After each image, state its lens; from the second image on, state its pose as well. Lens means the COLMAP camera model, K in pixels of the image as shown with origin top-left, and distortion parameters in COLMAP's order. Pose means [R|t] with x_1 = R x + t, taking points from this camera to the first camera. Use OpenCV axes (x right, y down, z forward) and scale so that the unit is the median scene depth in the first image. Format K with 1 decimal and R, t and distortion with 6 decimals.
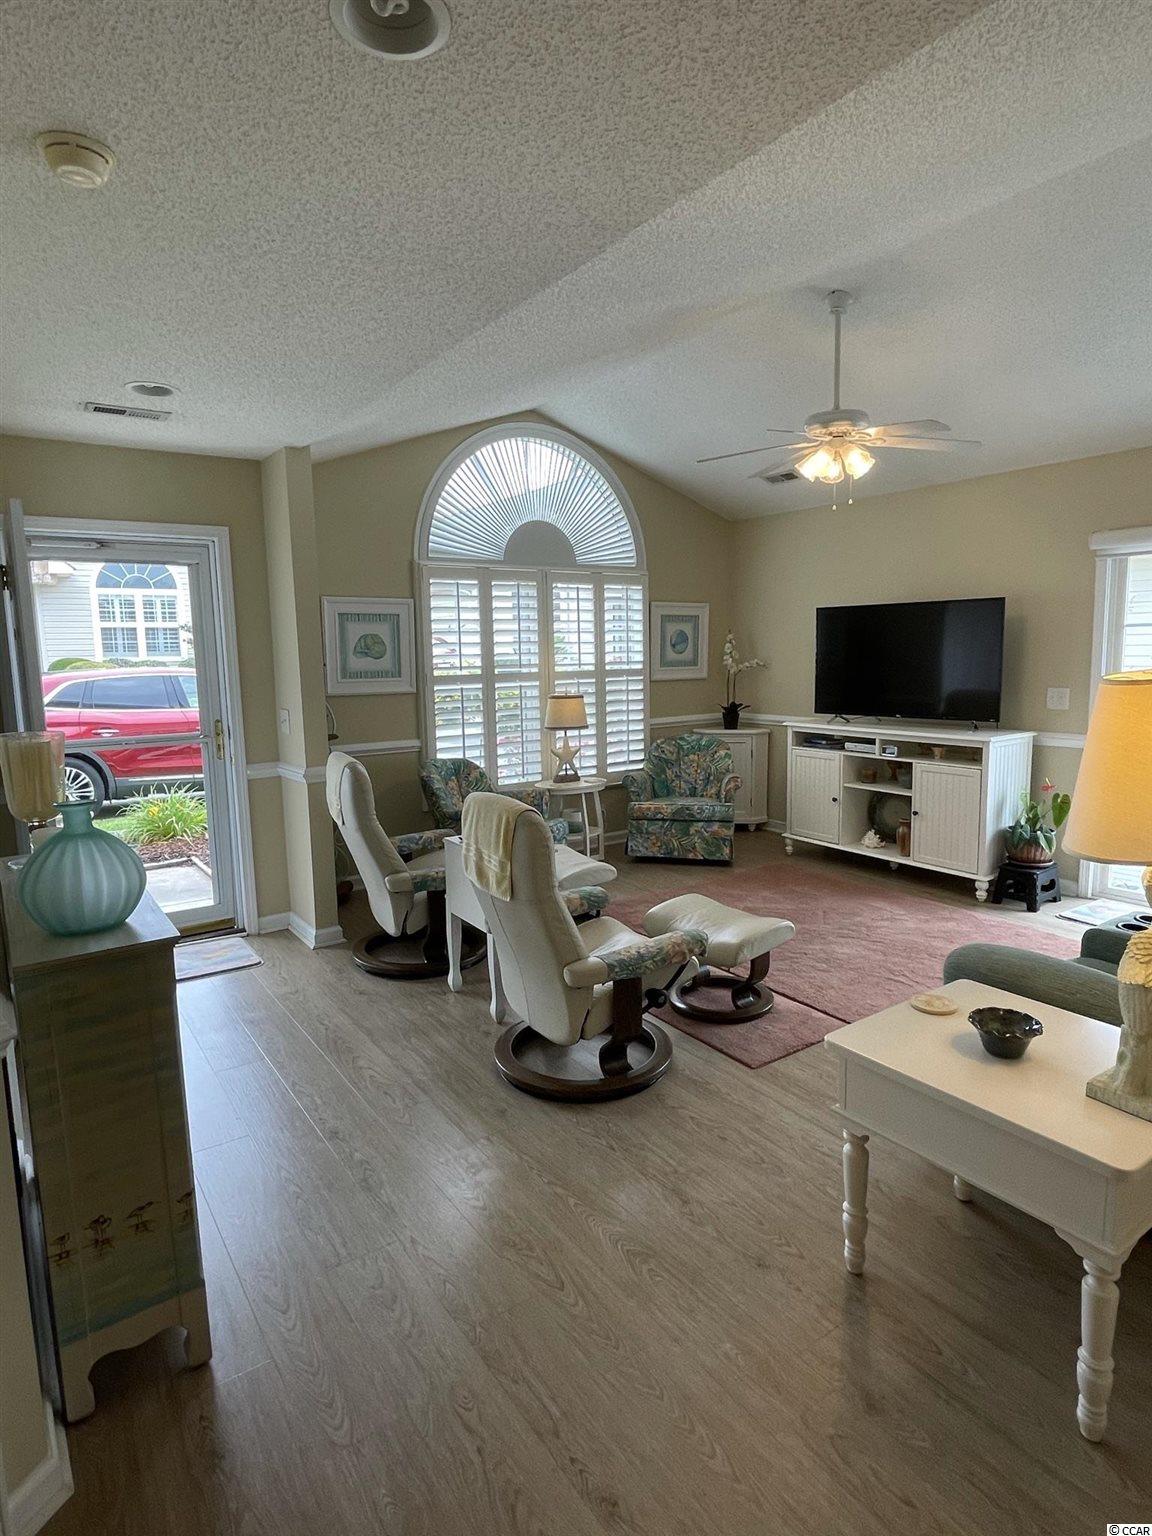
lens RADIAL K [[849.1, 0, 576.0], [0, 849.1, 768.0], [0, 0, 1]] dist [-0.000119, -0.000010]
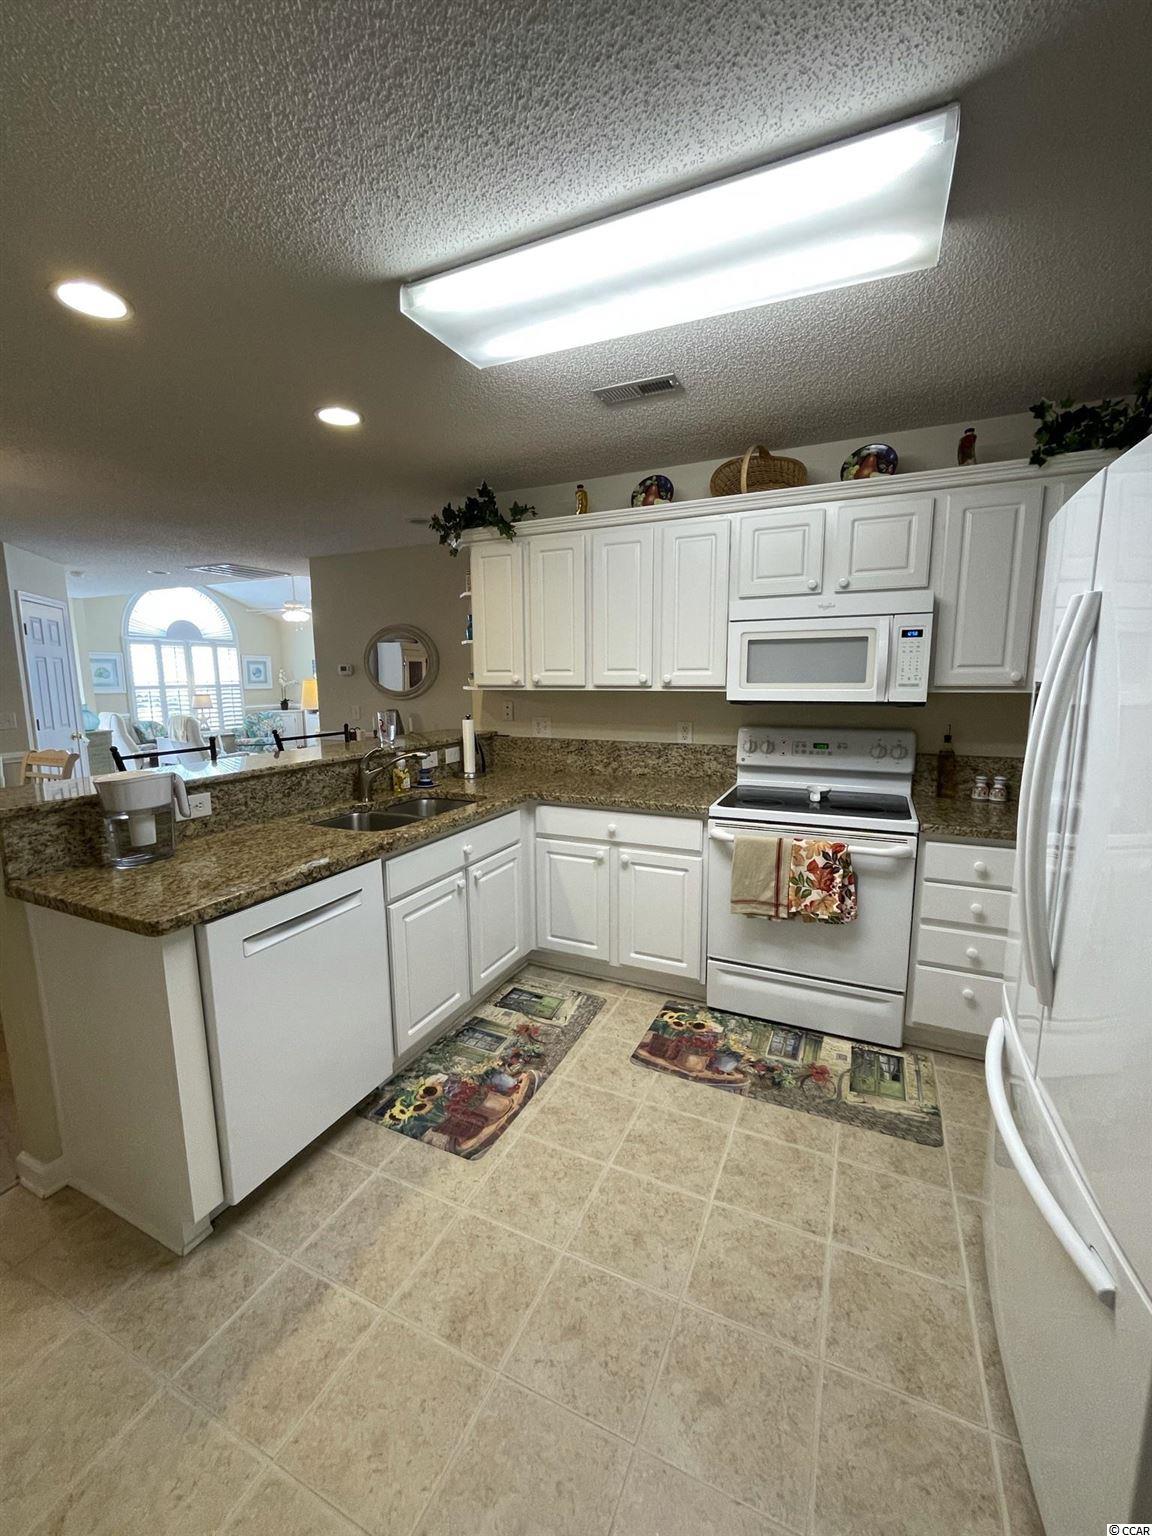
lens RADIAL K [[619.3, 0, 576.0], [0, 619.3, 768.0], [0, 0, 1]] dist [-0.000479, -0.000052]
pose [[0.864315, -0.056790, 0.499735, 0.015987], [0.050915, 0.998380, 0.025398, 0.125048], [-0.500368, 0.003492, 0.865806, -0.993768]]
